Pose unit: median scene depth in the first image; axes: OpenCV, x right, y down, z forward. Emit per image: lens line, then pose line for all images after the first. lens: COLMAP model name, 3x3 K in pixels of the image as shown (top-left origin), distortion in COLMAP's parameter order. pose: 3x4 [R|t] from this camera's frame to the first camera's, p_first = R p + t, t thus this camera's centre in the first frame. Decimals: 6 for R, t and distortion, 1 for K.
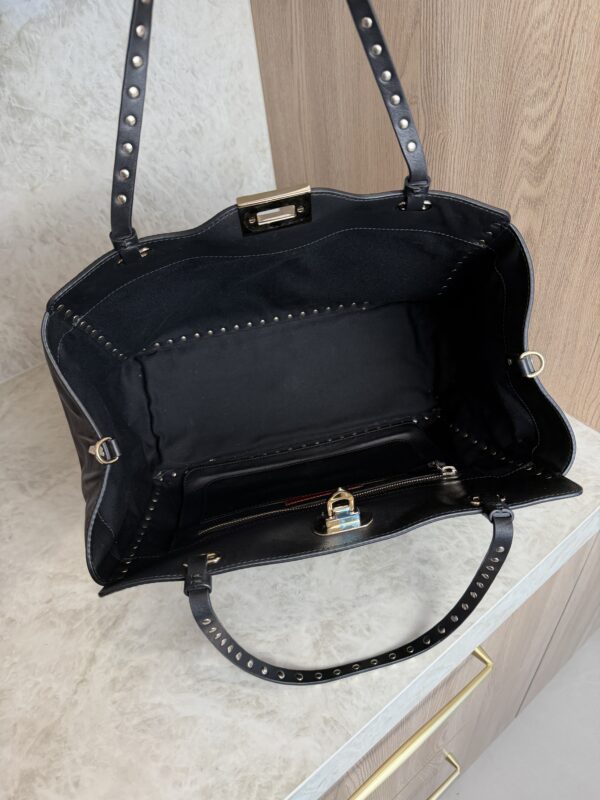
lens RADIAL K [[575.6, 0, 306.7], [0, 575.6, 398.4], [0, 0, 1]] dist [-0.008015, -0.013539]
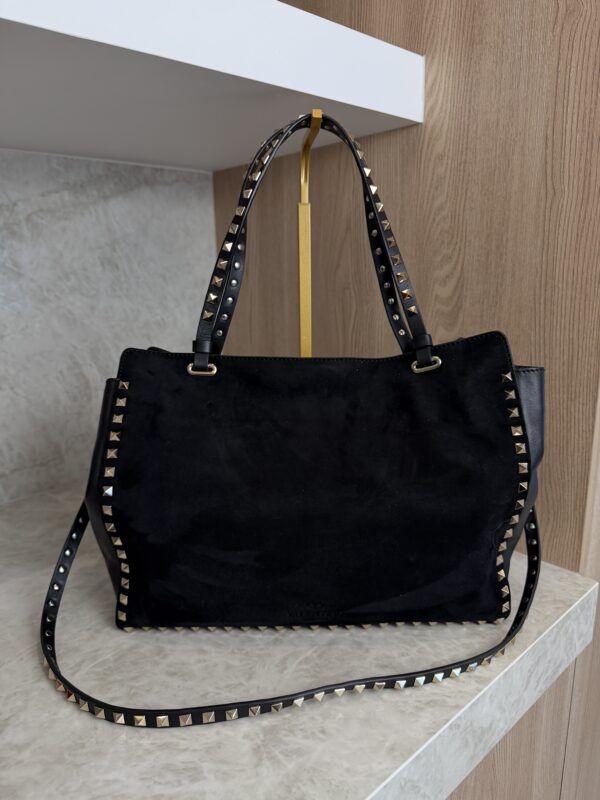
lens RADIAL K [[579.7, 0, 302.5], [0, 579.7, 400.8], [0, 0, 1]] dist [-0.009754, -0.009009]
pose [[0.992109, 0.063270, 0.108245, -0.034165], [0.001532, 0.857154, -0.515058, 0.397558], [-0.125370, 0.511160, 0.850293, 0.084147]]
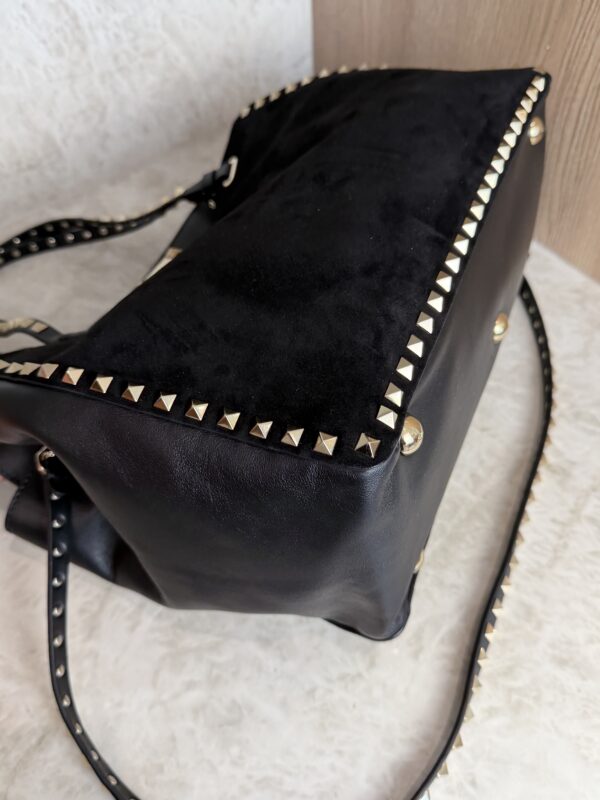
lens RADIAL K [[717.2, 0, 296.9], [0, 717.2, 398.9], [0, 0, 1]] dist [-0.042953, 0.007397]
pose [[0.997782, 0.059176, 0.030493, -0.113124], [-0.063142, 0.986373, 0.151923, -0.083617], [-0.021088, -0.153512, 0.987922, 0.325842]]
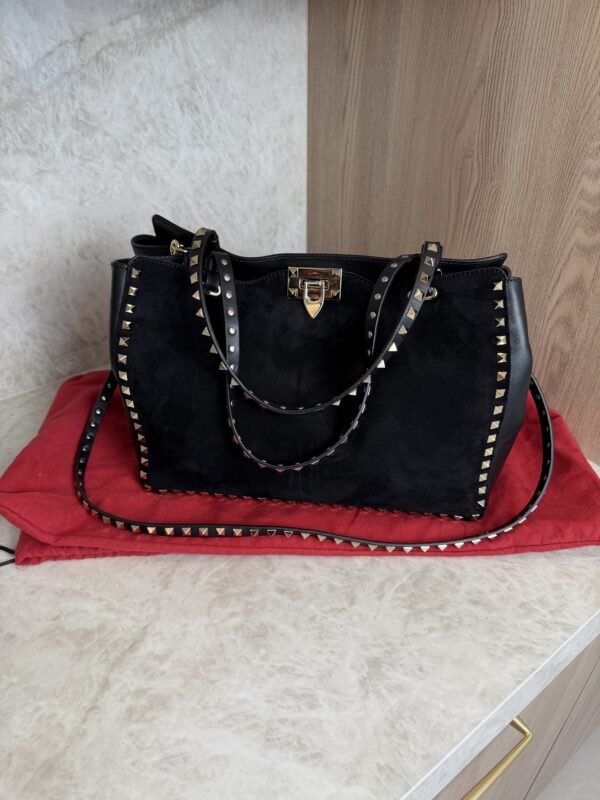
lens RADIAL K [[578.0, 0, 298.2], [0, 578.0, 401.6], [0, 0, 1]] dist [-0.014559, -0.005408]
pose [[0.995027, 0.089778, 0.043142, -0.151114], [-0.081885, 0.983895, -0.158887, 0.140009], [-0.056711, 0.154564, 0.986354, 0.054108]]
